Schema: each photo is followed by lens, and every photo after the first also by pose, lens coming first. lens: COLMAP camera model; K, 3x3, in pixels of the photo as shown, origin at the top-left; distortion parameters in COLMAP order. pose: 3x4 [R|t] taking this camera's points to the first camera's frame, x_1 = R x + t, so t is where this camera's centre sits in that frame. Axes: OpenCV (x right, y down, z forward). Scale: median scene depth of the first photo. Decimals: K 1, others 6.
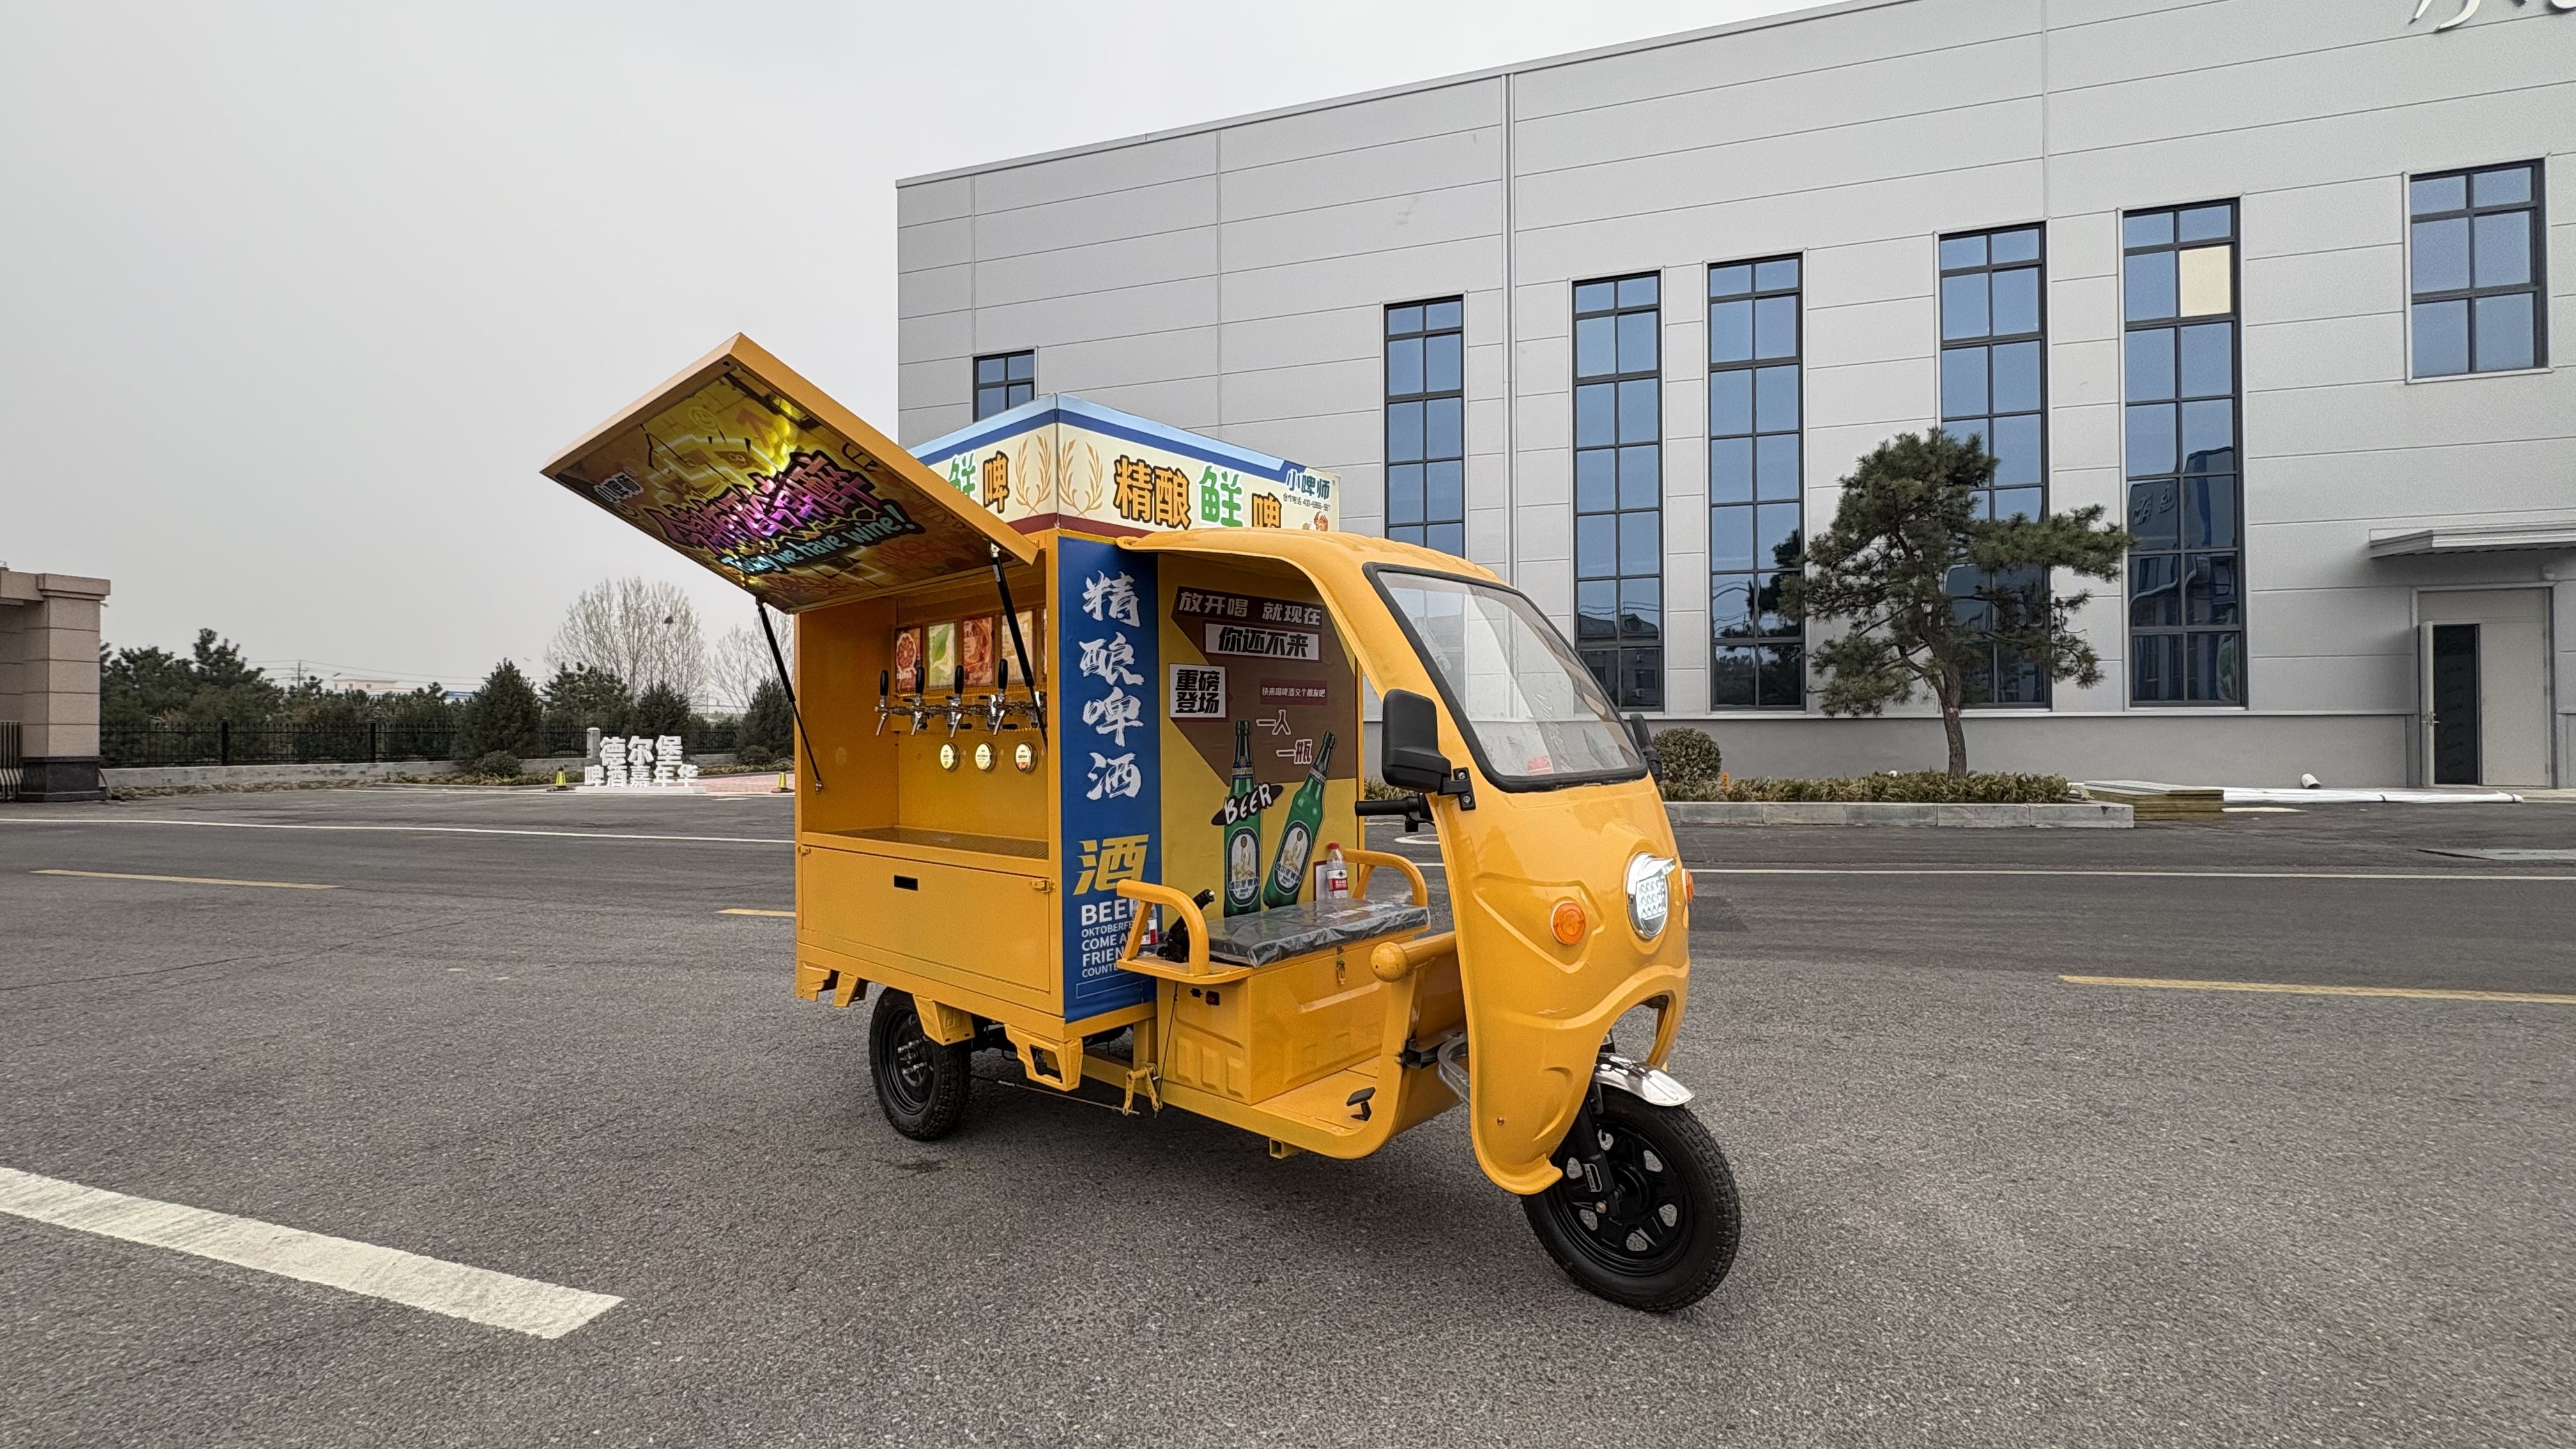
lens RADIAL K [[1024.2, 0, 1289.2], [0, 1024.2, 724.3], [0, 0, 1]] dist [0.001142, -0.000131]
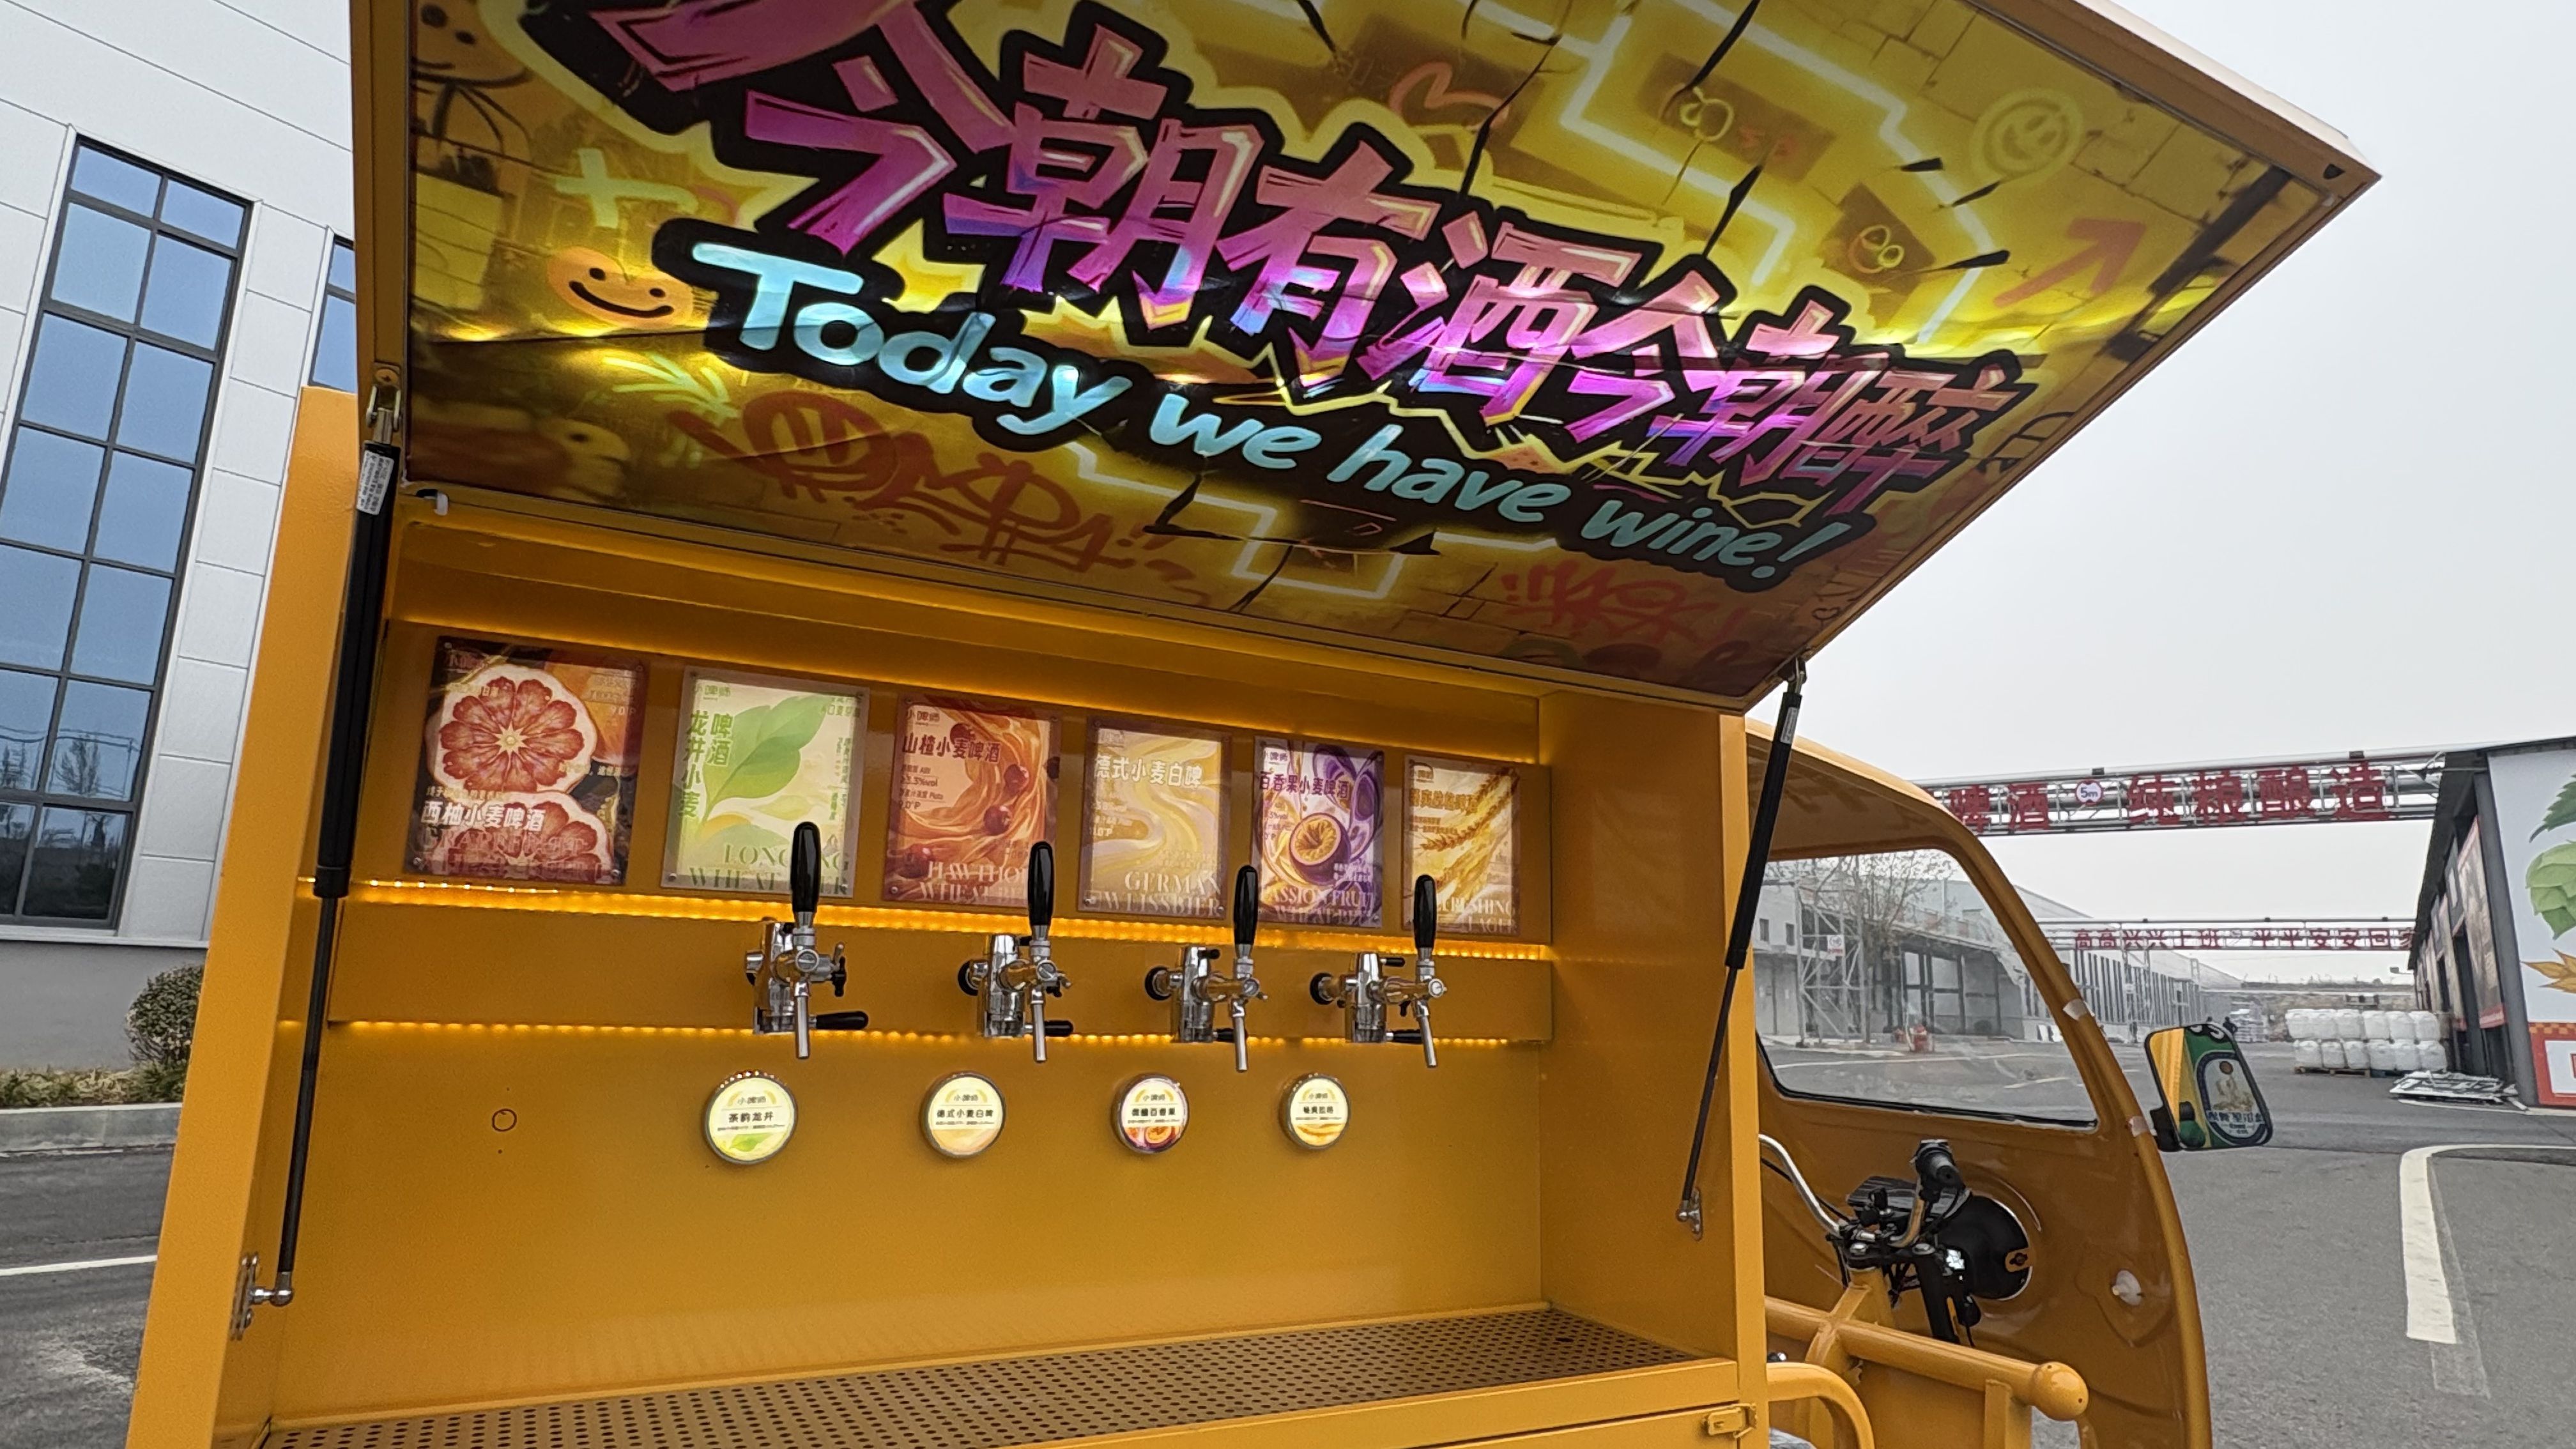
lens RADIAL K [[1412.9, 0, 1278.1], [0, 1412.9, 731.9], [0, 0, 1]] dist [-0.001929, 0.003597]
pose [[0.353768, 0.192441, 0.915322, -0.187110], [-0.044790, 0.980968, -0.188931, -0.002384], [-0.934260, 0.025841, 0.355655, 0.192973]]
